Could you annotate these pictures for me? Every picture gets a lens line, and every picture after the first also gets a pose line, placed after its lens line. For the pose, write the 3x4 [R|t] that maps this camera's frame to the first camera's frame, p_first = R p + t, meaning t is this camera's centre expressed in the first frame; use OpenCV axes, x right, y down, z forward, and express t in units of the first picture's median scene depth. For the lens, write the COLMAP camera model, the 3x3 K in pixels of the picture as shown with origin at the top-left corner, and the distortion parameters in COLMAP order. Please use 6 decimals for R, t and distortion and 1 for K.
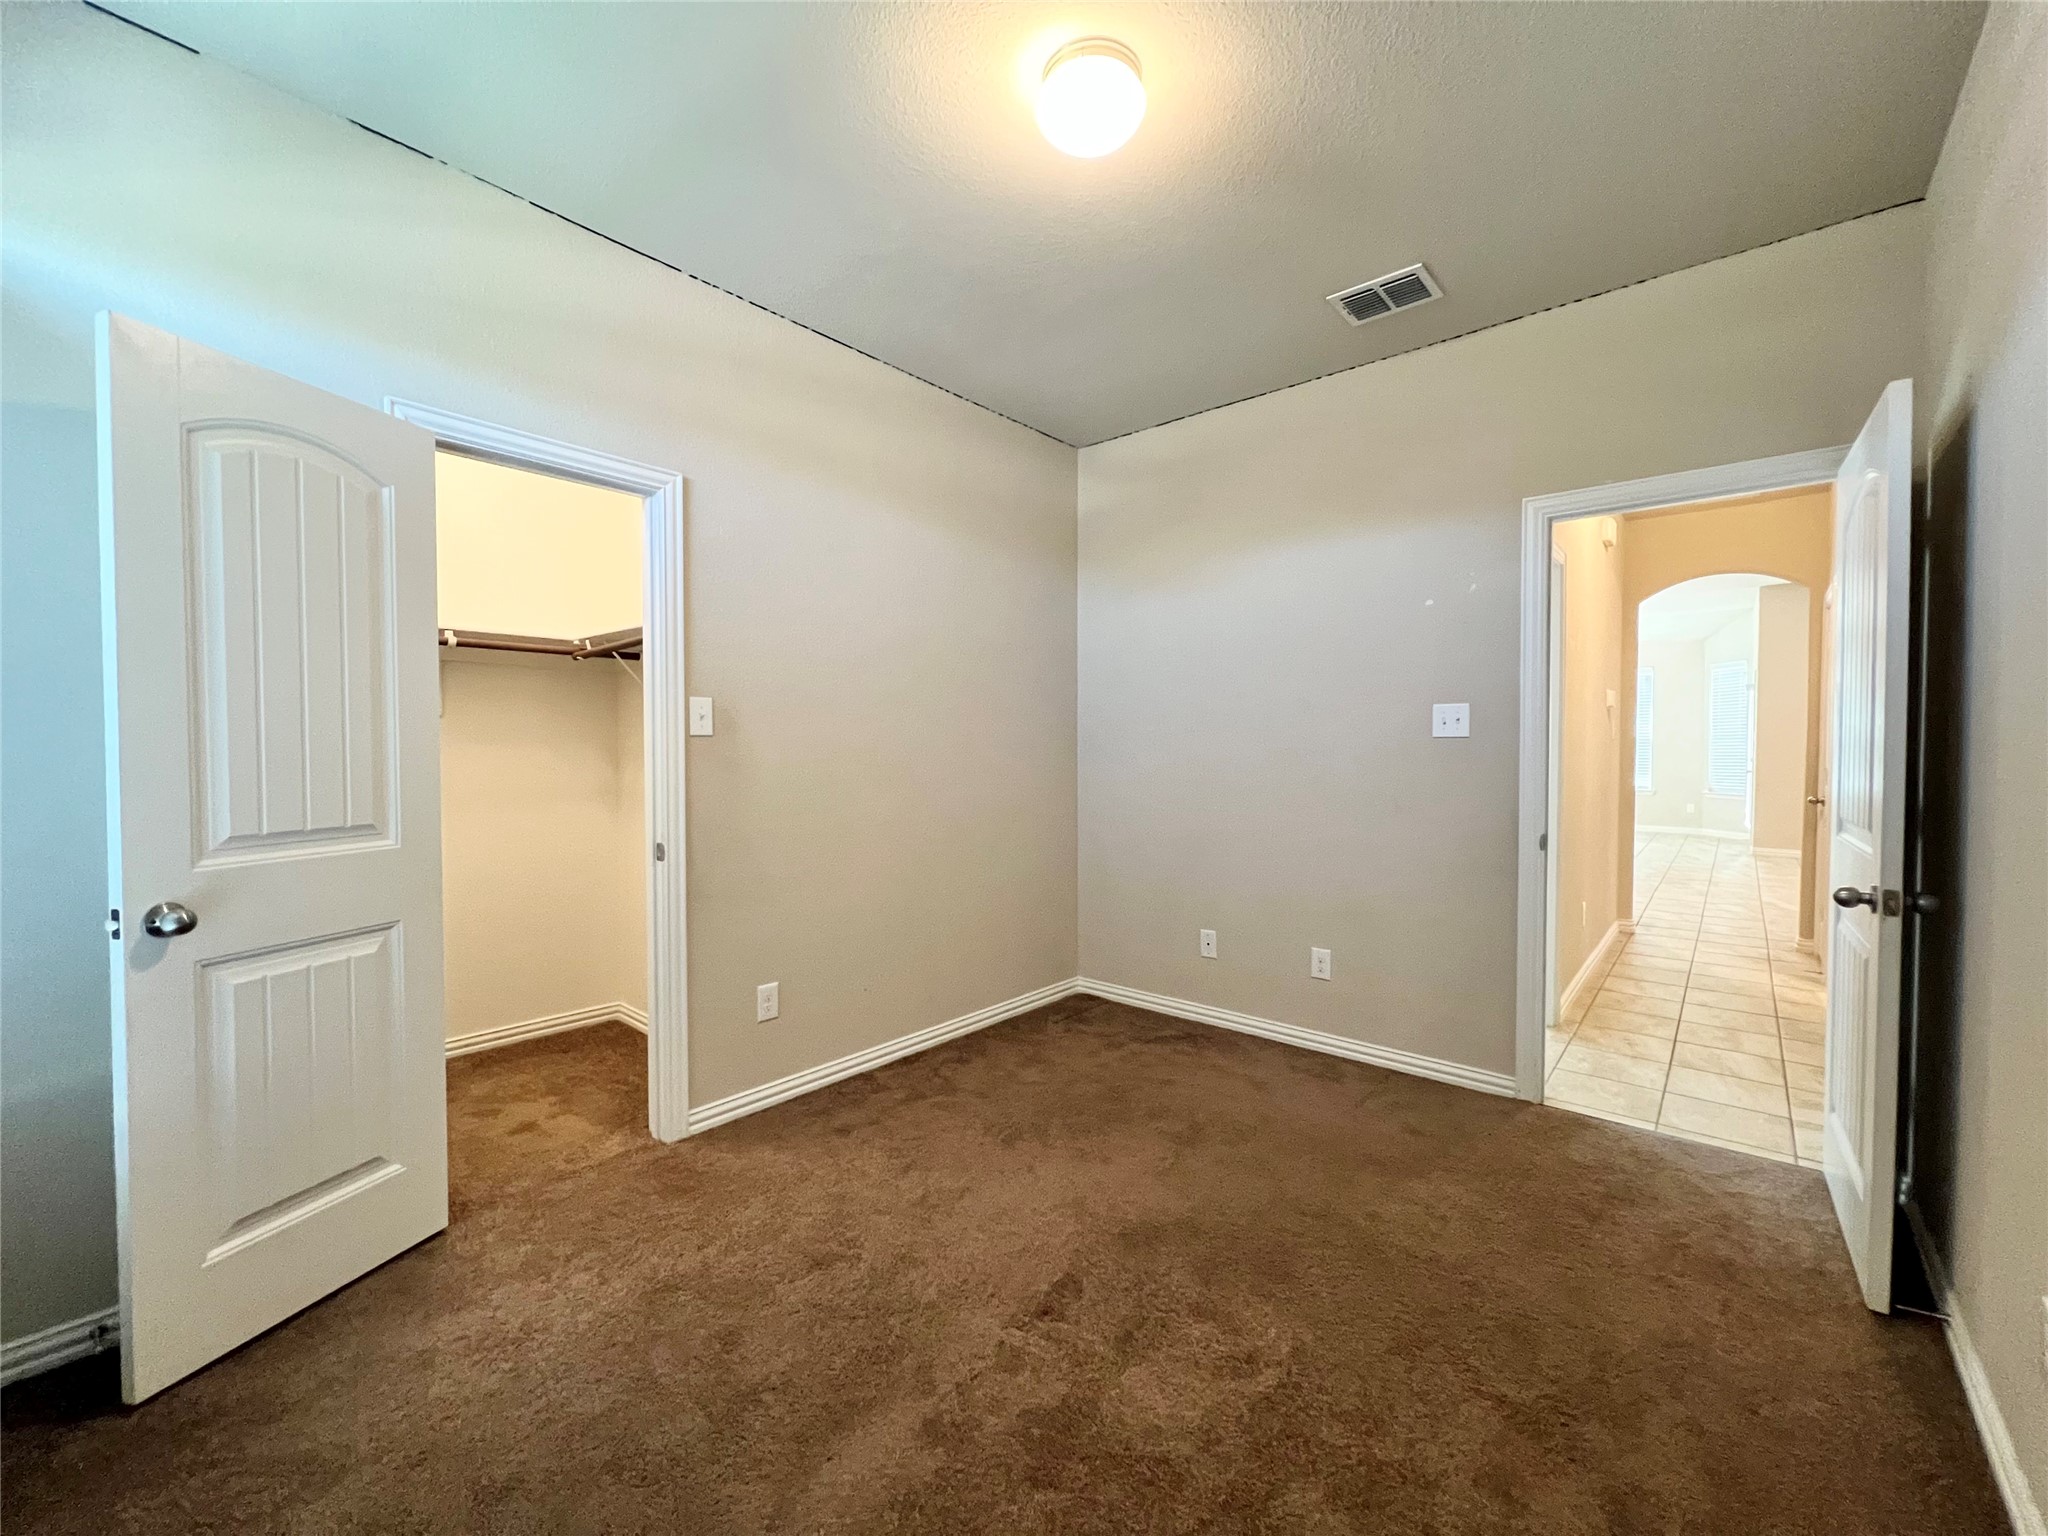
lens RADIAL K [[820.0, 0, 1020.2], [0, 820.0, 766.6], [0, 0, 1]] dist [-0.000415, -0.000344]
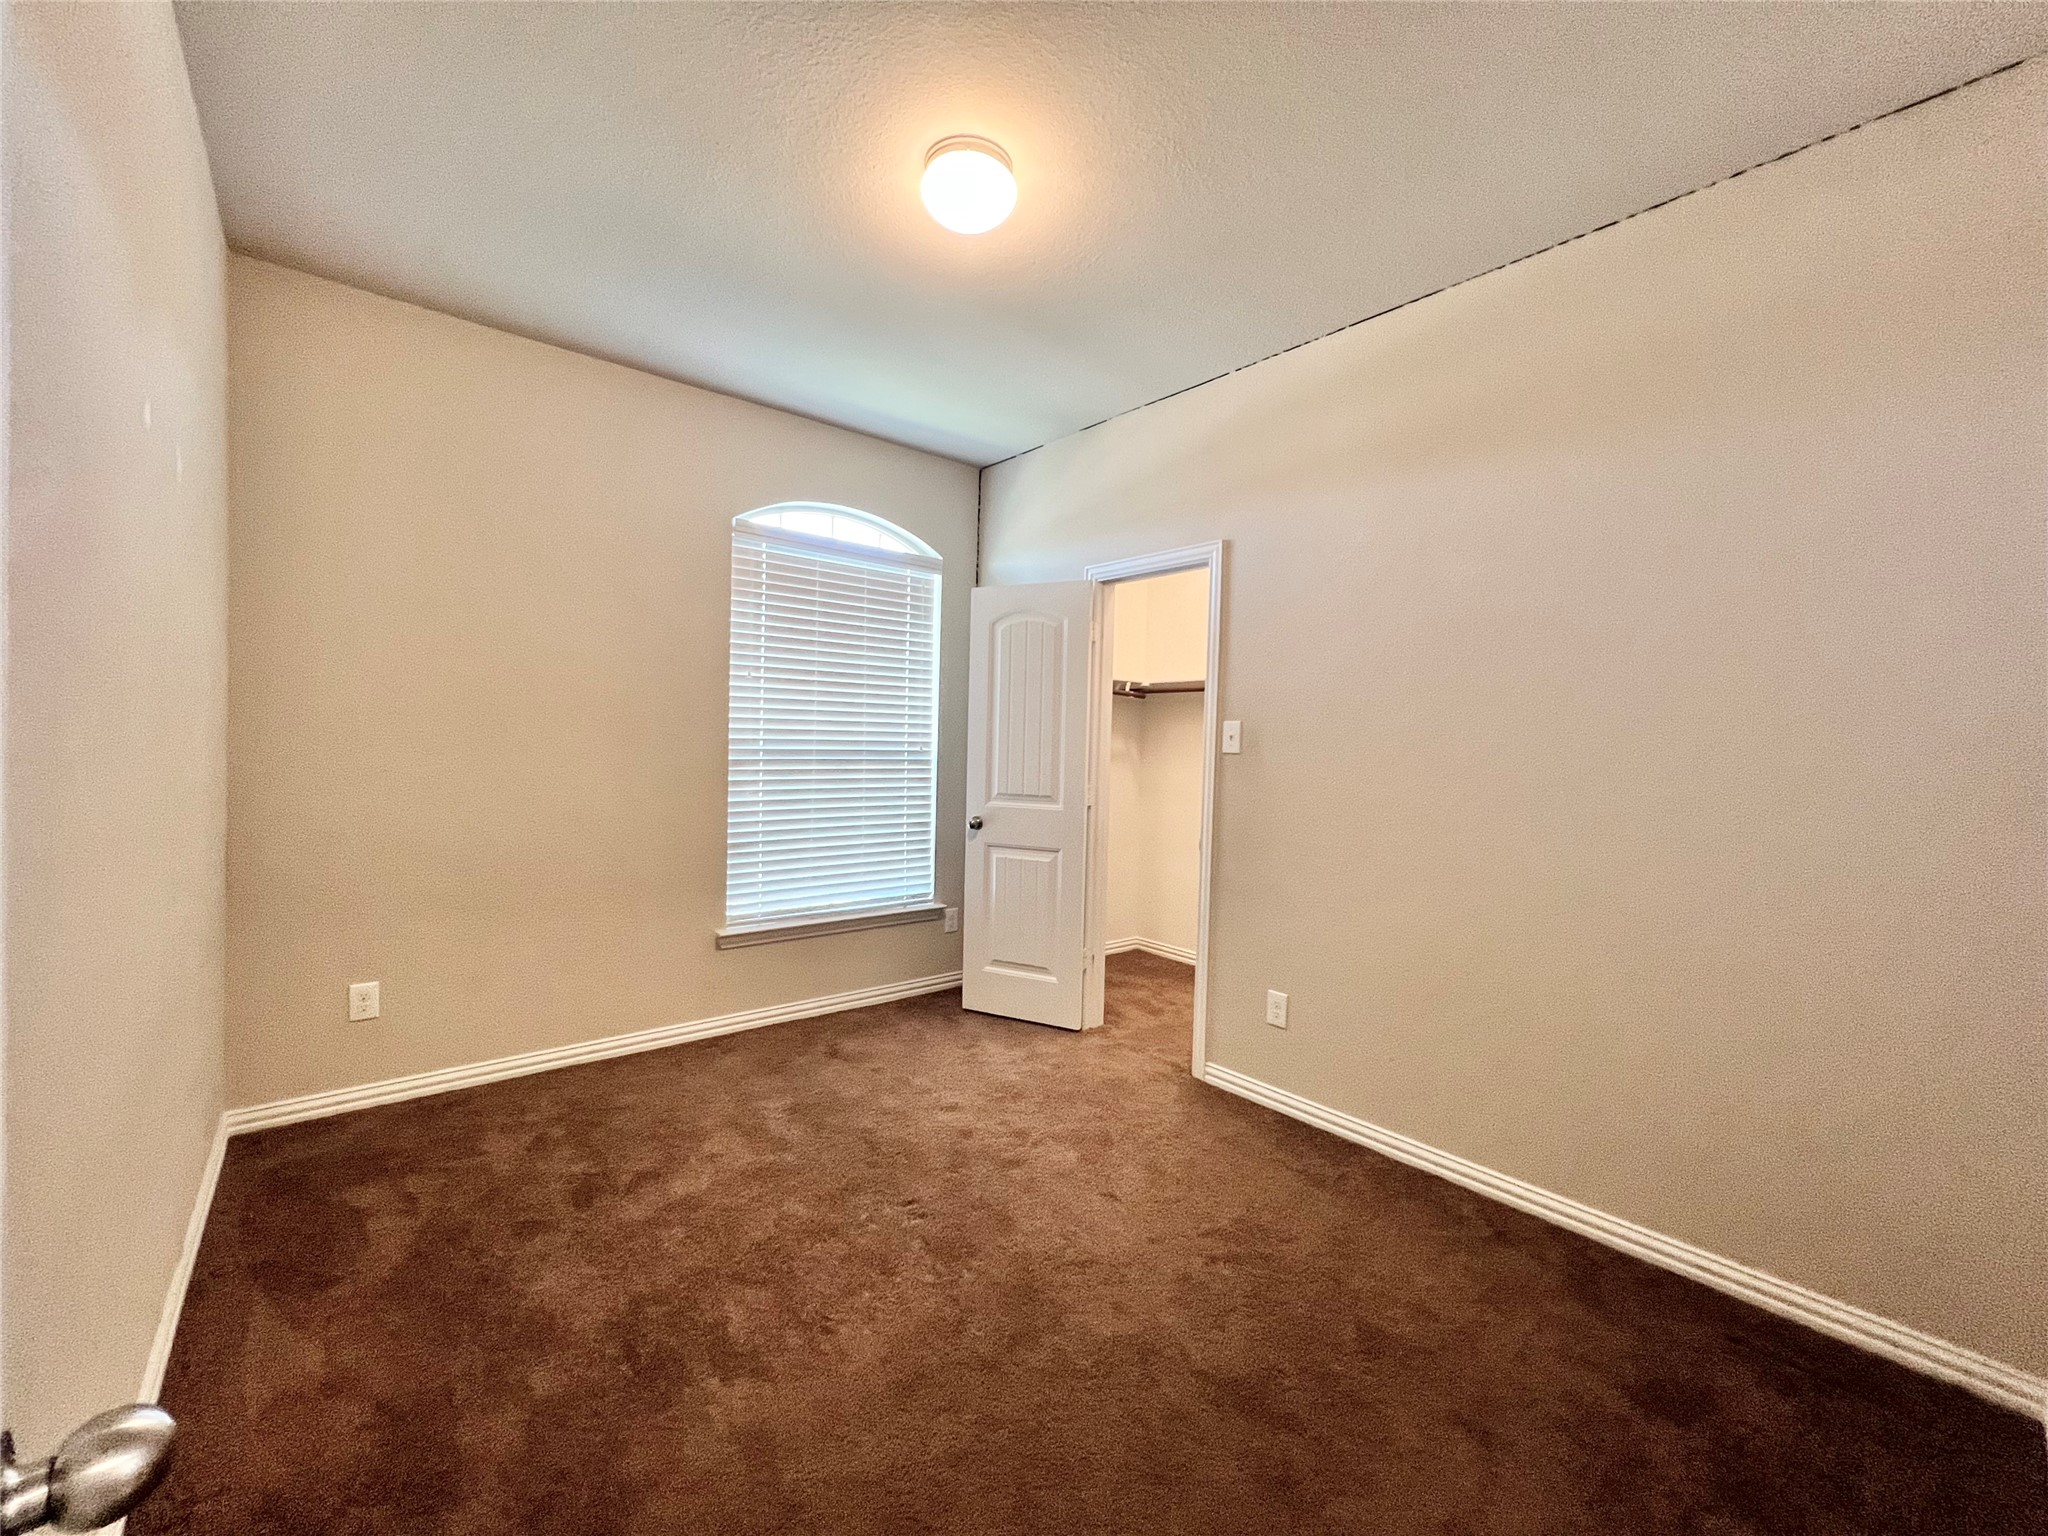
lens RADIAL K [[822.6, 0, 1018.3], [0, 822.6, 766.8], [0, 0, 1]] dist [-0.000366, 0.000640]
pose [[-0.157855, 0.019108, -0.987277, 1.125680], [-0.050962, 0.998323, 0.027470, -0.047275], [0.986146, 0.054650, -0.156617, 1.203904]]
